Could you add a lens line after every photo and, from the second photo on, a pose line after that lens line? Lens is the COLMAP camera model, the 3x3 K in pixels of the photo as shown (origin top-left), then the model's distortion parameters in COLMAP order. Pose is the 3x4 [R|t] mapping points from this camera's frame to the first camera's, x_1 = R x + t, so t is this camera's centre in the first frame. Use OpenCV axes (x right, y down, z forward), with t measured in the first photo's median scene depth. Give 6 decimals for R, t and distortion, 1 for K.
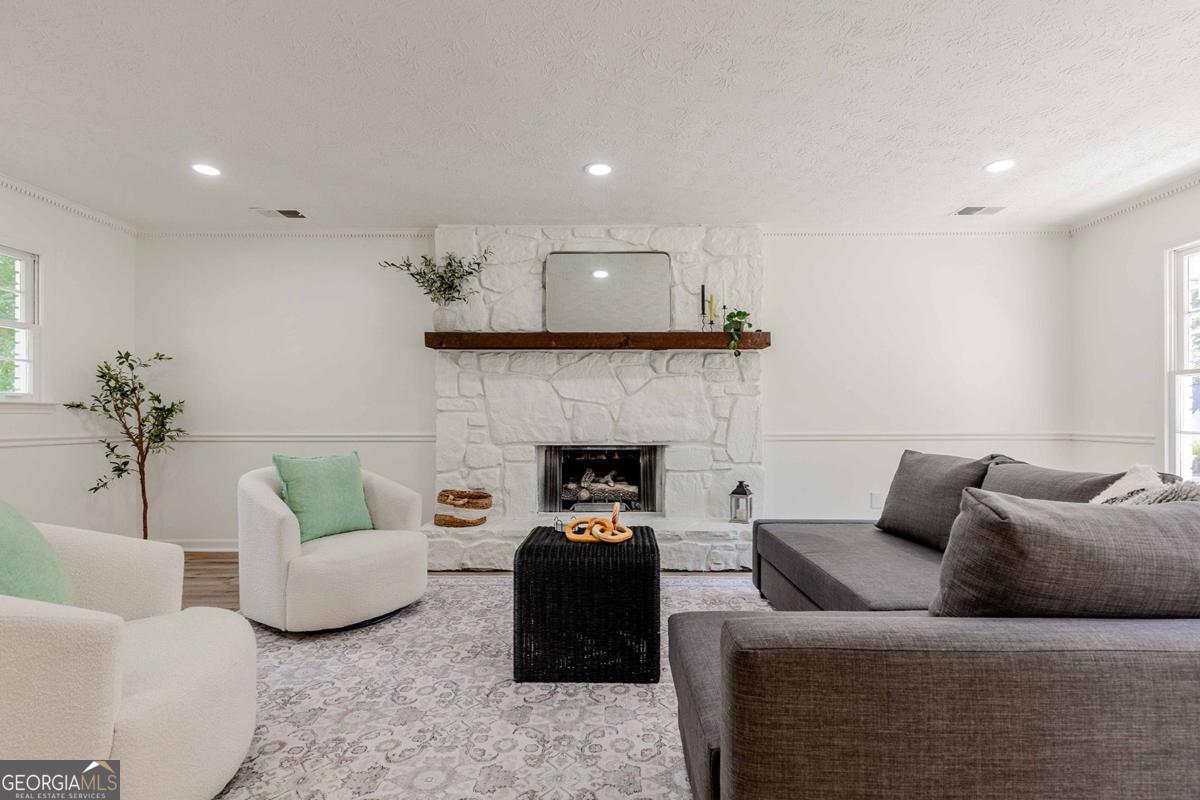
lens RADIAL K [[554.8, 0, 595.8], [0, 554.8, 414.2], [0, 0, 1]] dist [0.010506, -0.001213]
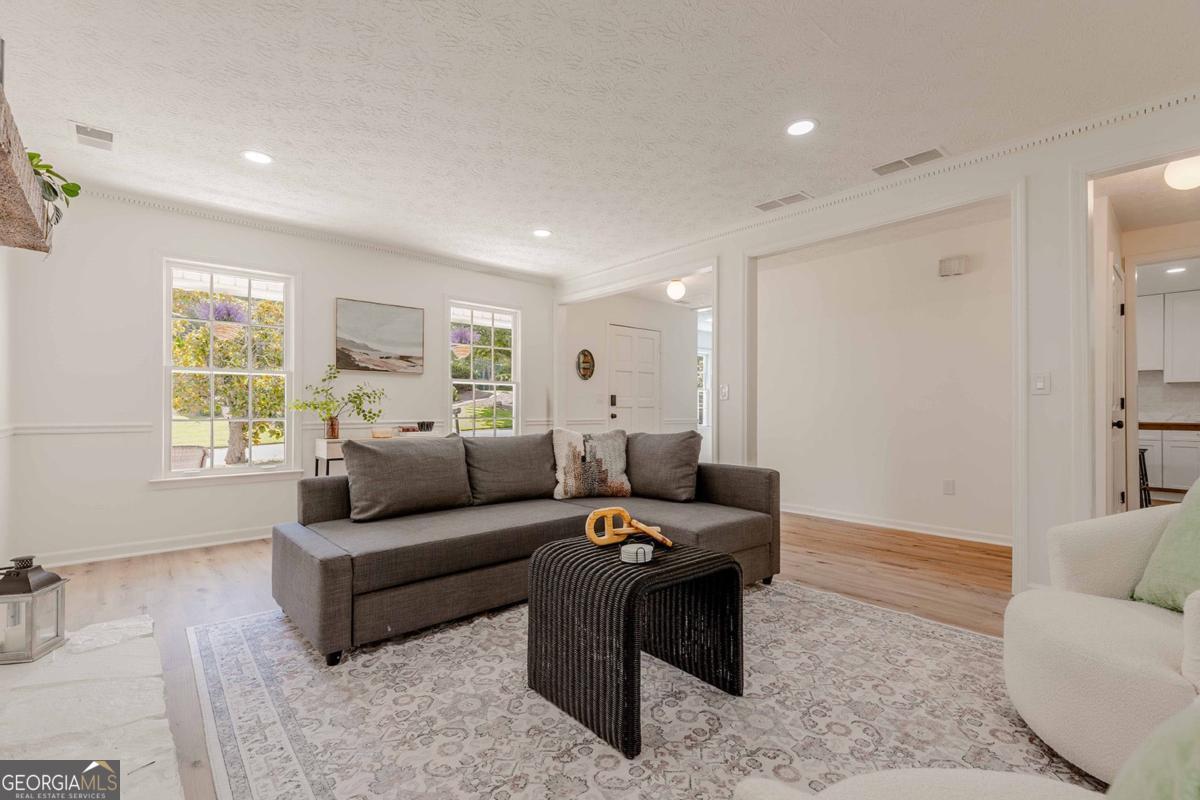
lens RADIAL K [[554.8, 0, 612.0], [0, 554.8, 408.1], [0, 0, 1]] dist [0.010506, -0.001213]
pose [[-0.696985, -0.003227, 0.717079, -0.338671], [-0.009576, 0.999943, -0.004808, 0.004503], [-0.717022, -0.010217, -0.696976, 0.929910]]
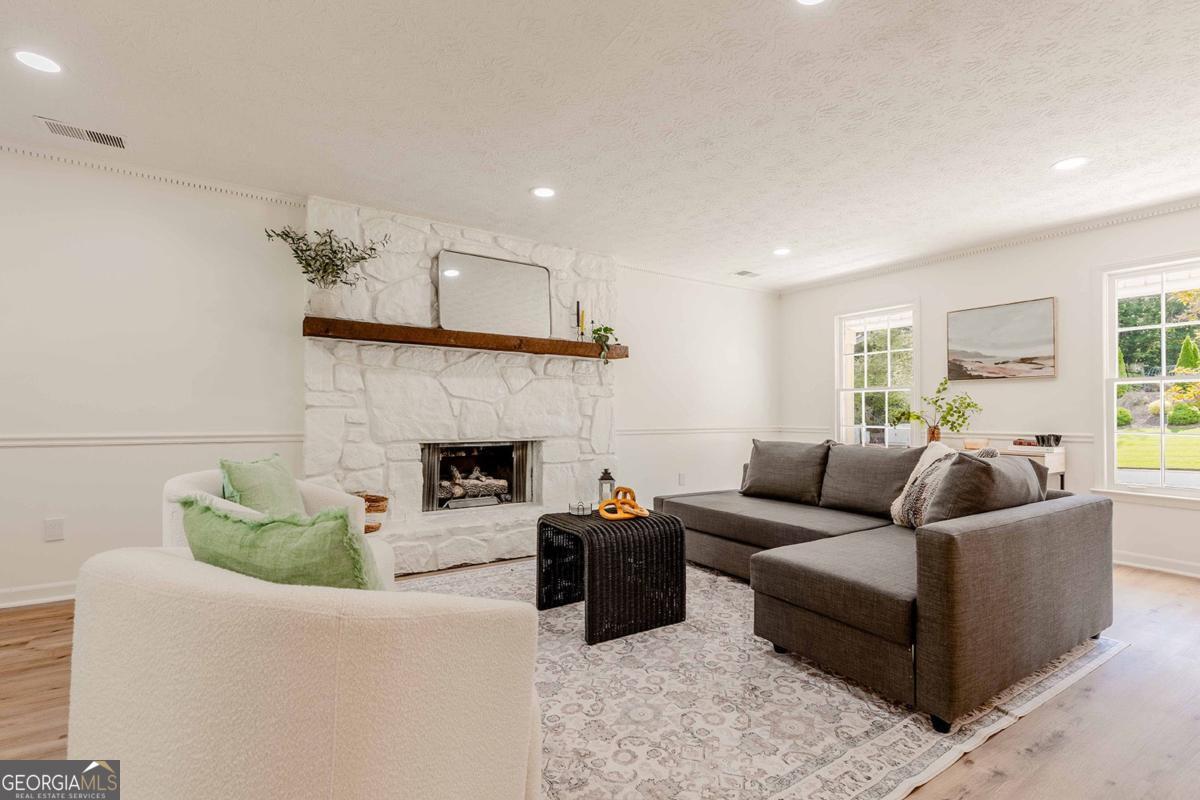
lens RADIAL K [[554.8, 0, 600.3], [0, 554.8, 403.5], [0, 0, 1]] dist [0.010506, -0.001213]
pose [[0.831629, 0.017465, 0.555057, -0.396946], [-0.008839, 0.999795, -0.018216, 0.001476], [-0.555261, 0.010242, 0.831613, 0.014178]]
